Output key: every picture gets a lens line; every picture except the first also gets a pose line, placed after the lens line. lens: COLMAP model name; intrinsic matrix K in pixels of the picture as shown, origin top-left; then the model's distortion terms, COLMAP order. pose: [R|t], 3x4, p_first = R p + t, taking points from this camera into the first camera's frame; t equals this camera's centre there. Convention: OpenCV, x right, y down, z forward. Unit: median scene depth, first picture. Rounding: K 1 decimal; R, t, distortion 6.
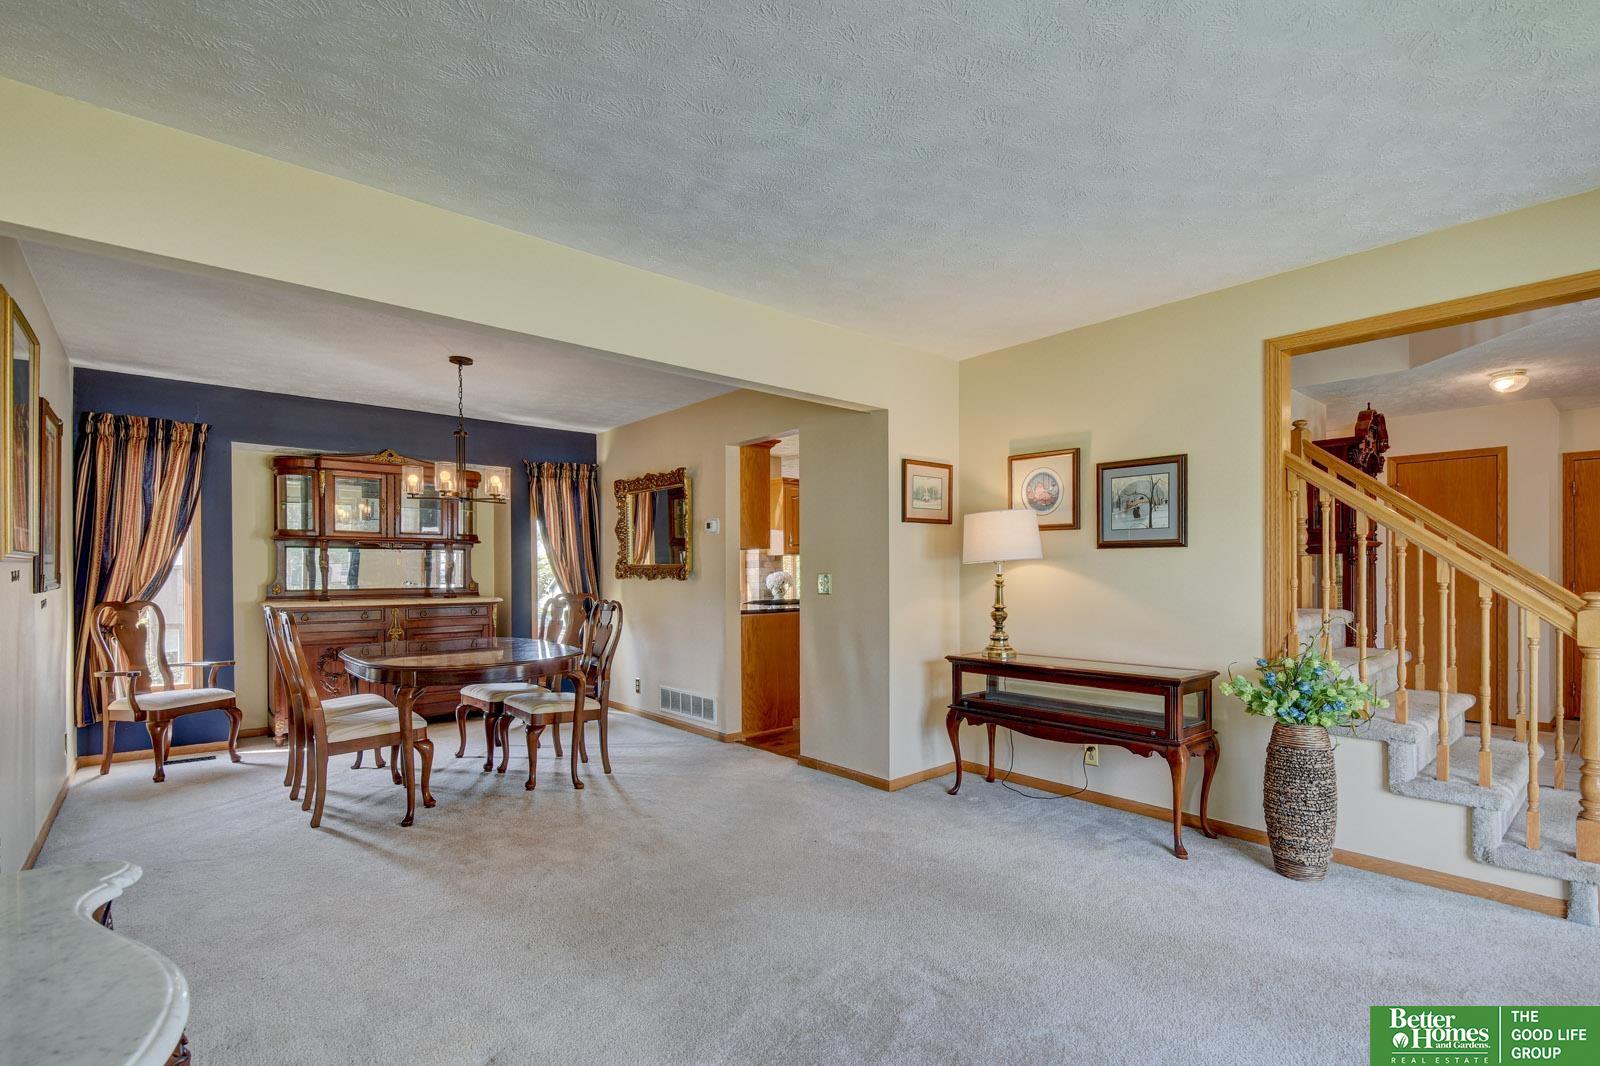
lens RADIAL K [[713.4, 0, 801.4], [0, 713.4, 573.7], [0, 0, 1]] dist [-0.002768, -0.001376]
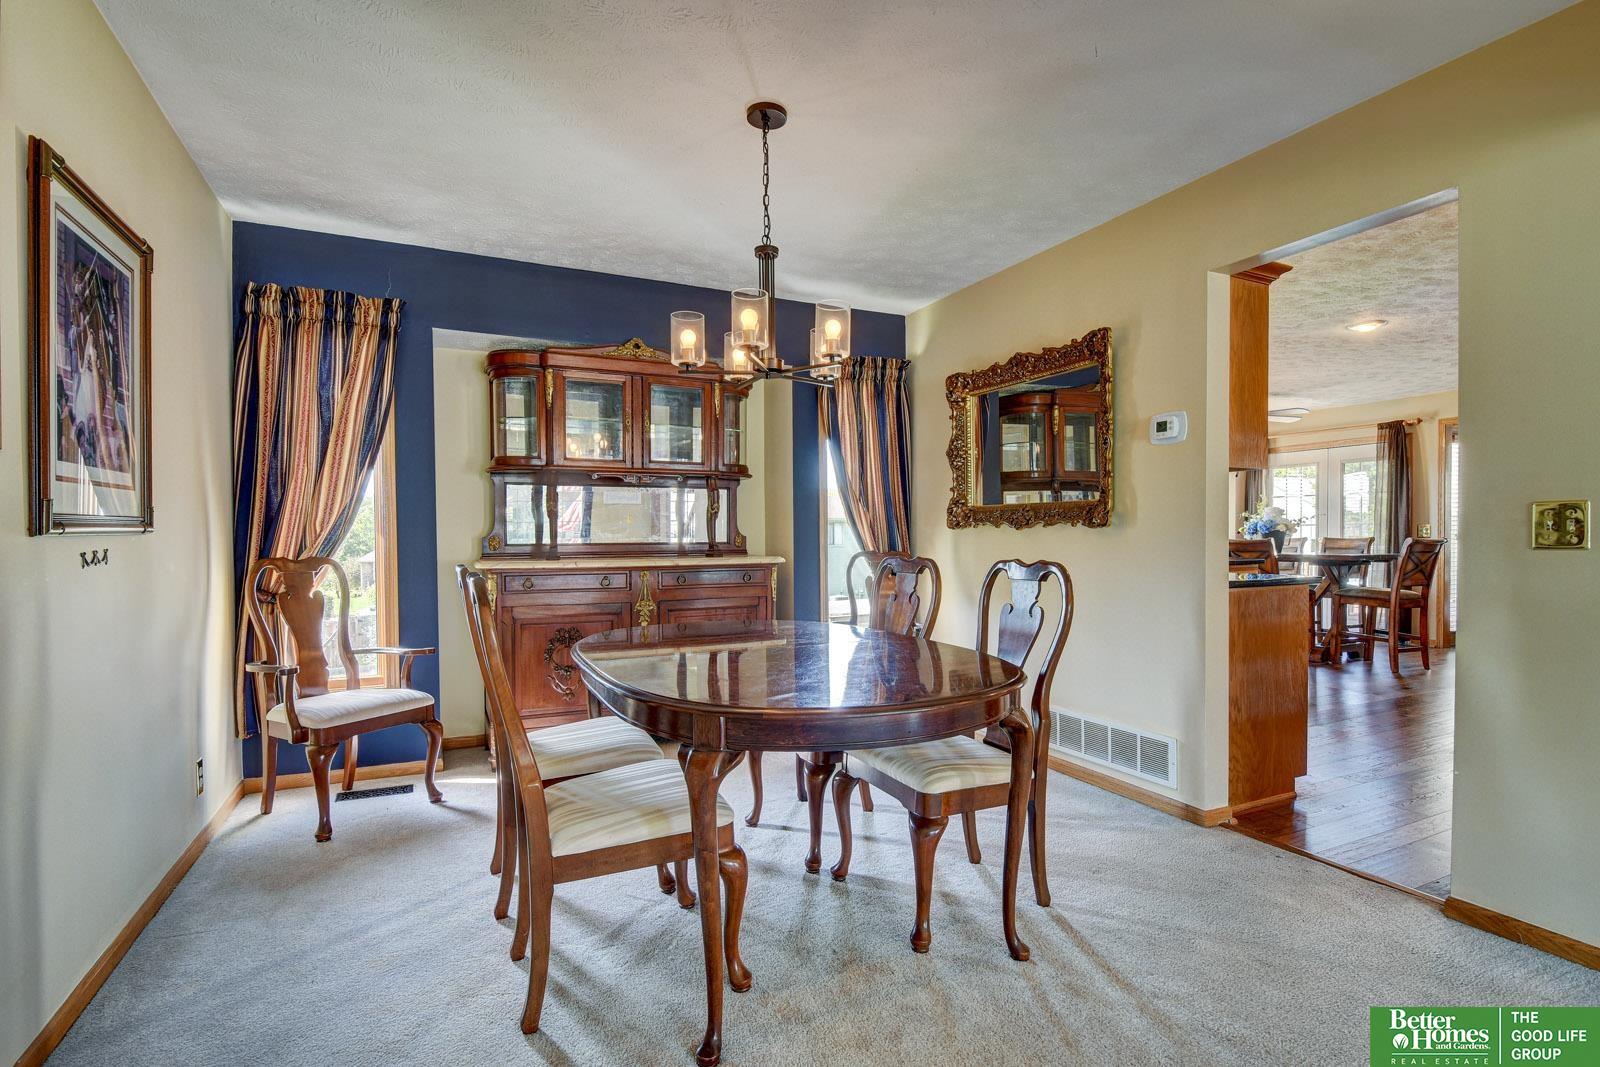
lens RADIAL K [[729.5, 0, 799.2], [0, 729.5, 537.8], [0, 0, 1]] dist [0.000972, 0.000461]
pose [[0.963307, -0.002531, -0.268390, -0.277536], [0.003162, 0.999993, 0.001919, 0.018307], [0.268383, -0.002697, 0.963308, 0.425516]]
